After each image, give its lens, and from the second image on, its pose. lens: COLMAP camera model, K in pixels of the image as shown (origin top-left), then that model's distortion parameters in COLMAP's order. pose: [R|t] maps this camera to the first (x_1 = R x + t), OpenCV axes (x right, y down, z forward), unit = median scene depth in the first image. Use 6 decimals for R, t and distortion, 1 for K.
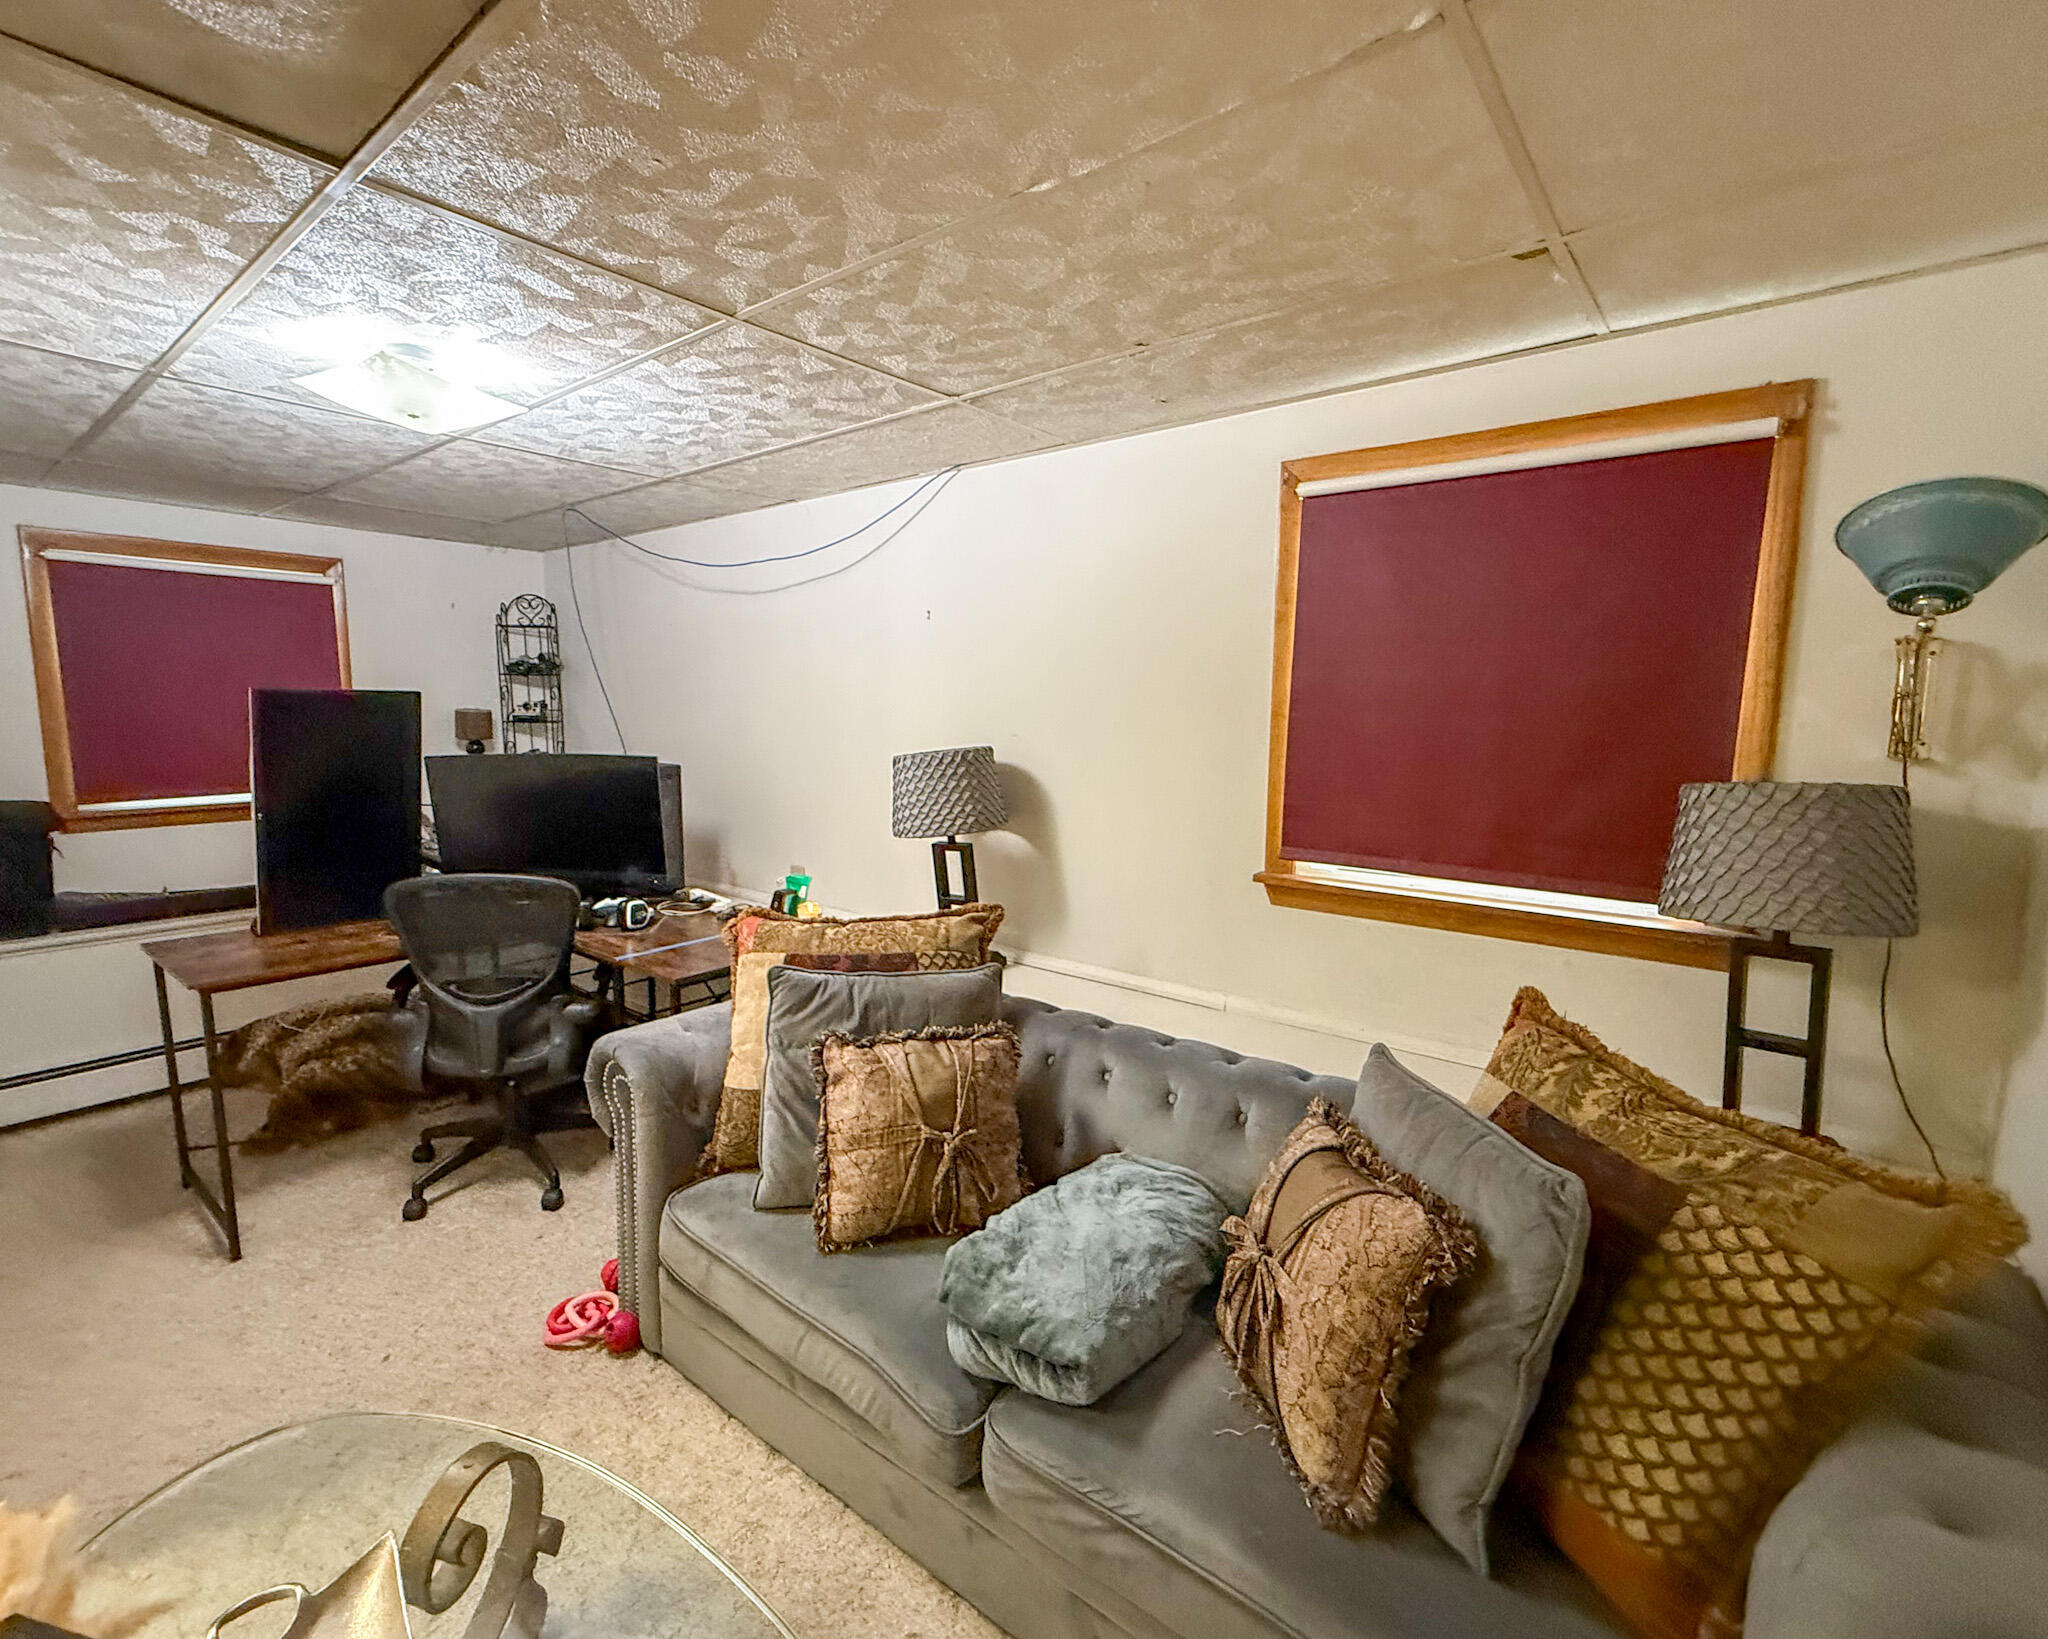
lens RADIAL K [[932.5, 0, 973.7], [0, 932.5, 822.1], [0, 0, 1]] dist [0.001061, -0.000089]
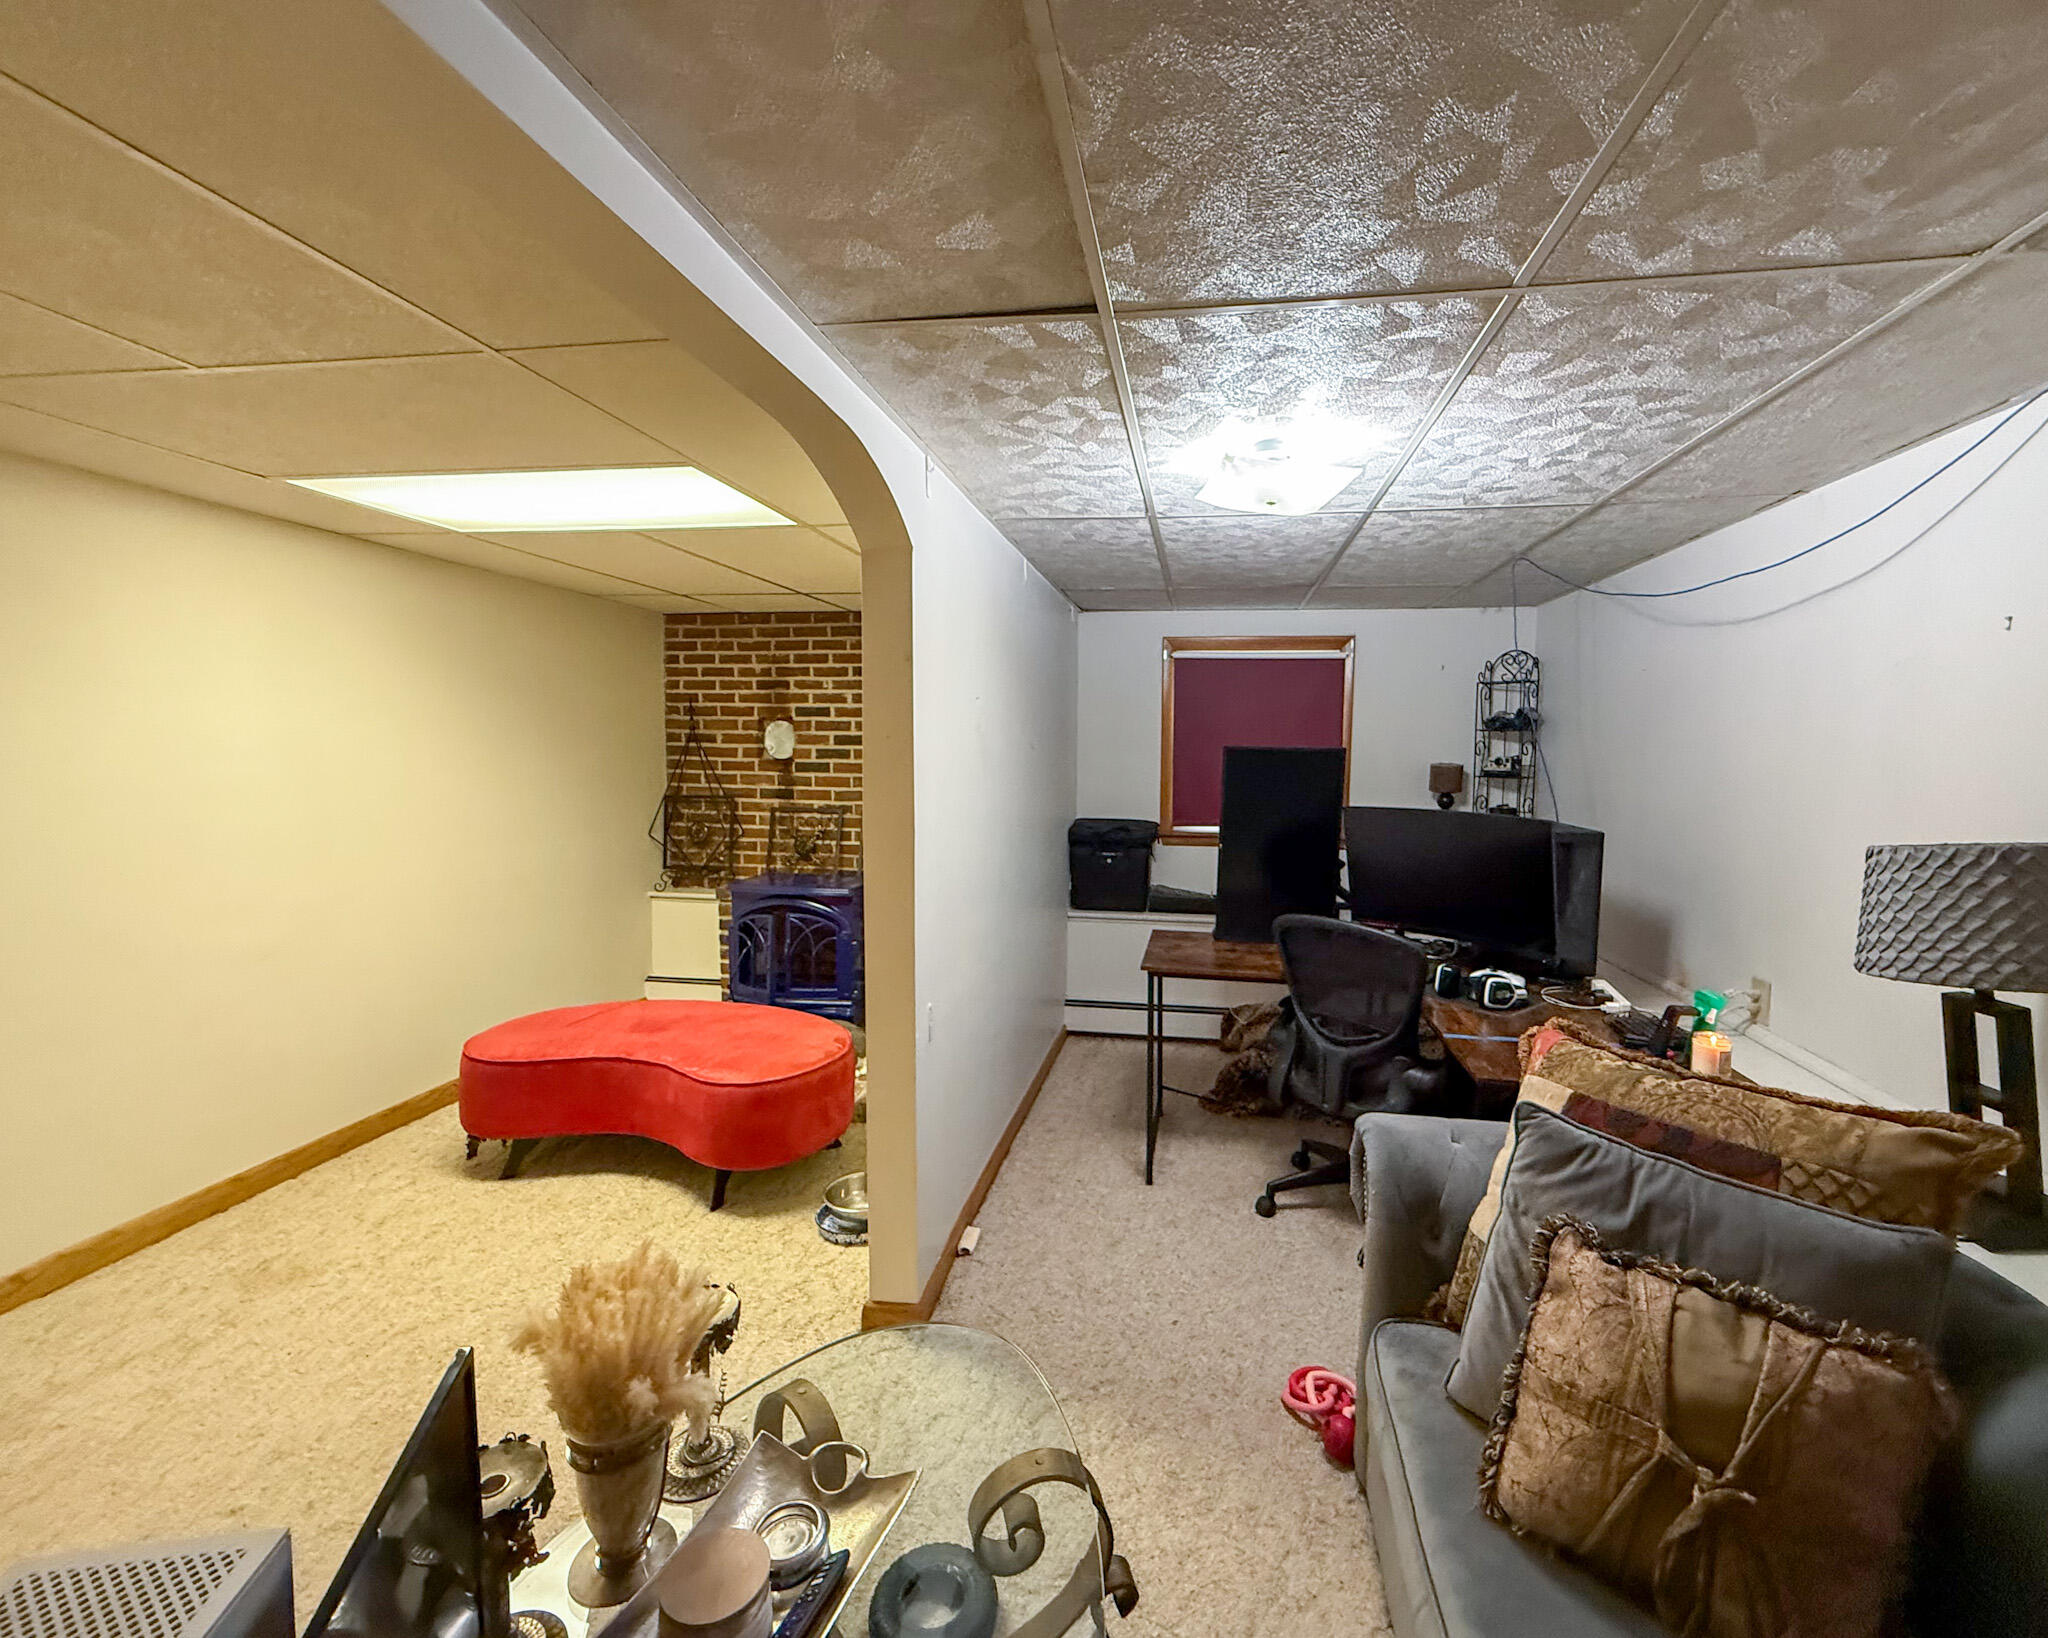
lens RADIAL K [[873.9, 0, 1074.0], [0, 873.9, 820.1], [0, 0, 1]] dist [-0.000481, -0.000415]
pose [[0.525477, 0.069961, -0.847927, 0.173341], [-0.116037, 0.993194, 0.010037, -0.037967], [0.842858, 0.093116, 0.530018, 0.259186]]
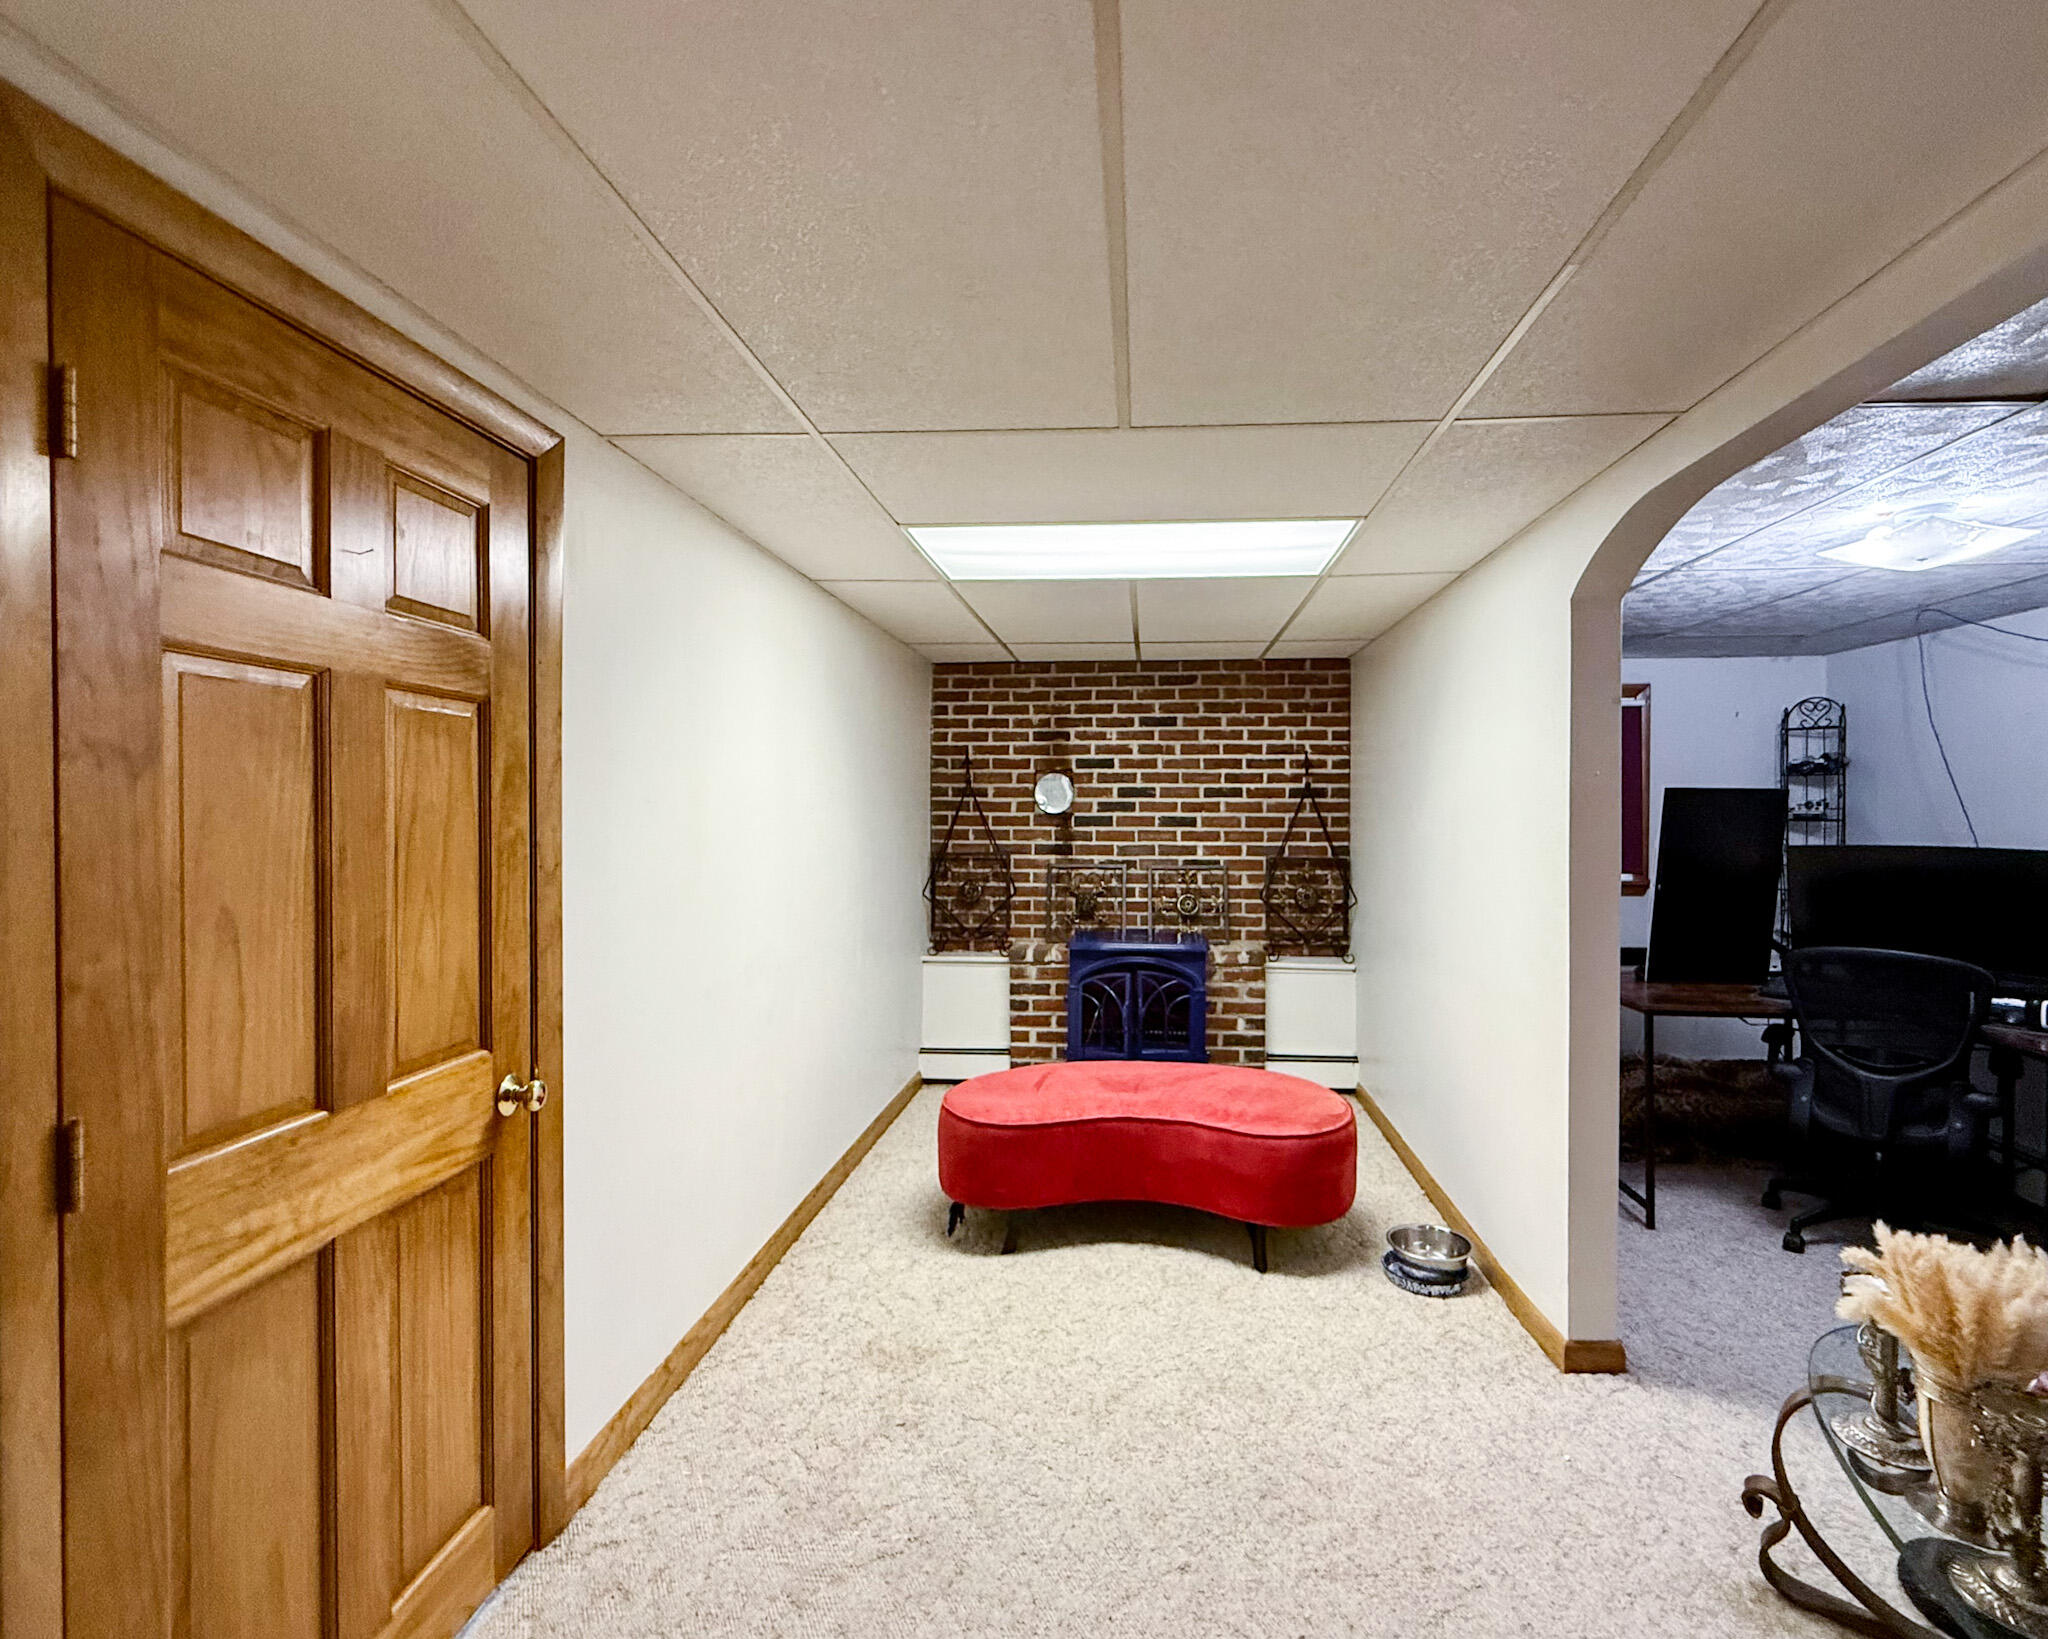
lens RADIAL K [[953.6, 0, 1076.8], [0, 953.6, 818.1], [0, 0, 1]] dist [0.001010, 0.000035]
pose [[0.589254, -0.000257, -0.807948, -0.224688], [-0.098354, 0.992540, -0.072047, 0.093760], [0.801939, 0.121919, 0.584833, -0.538369]]
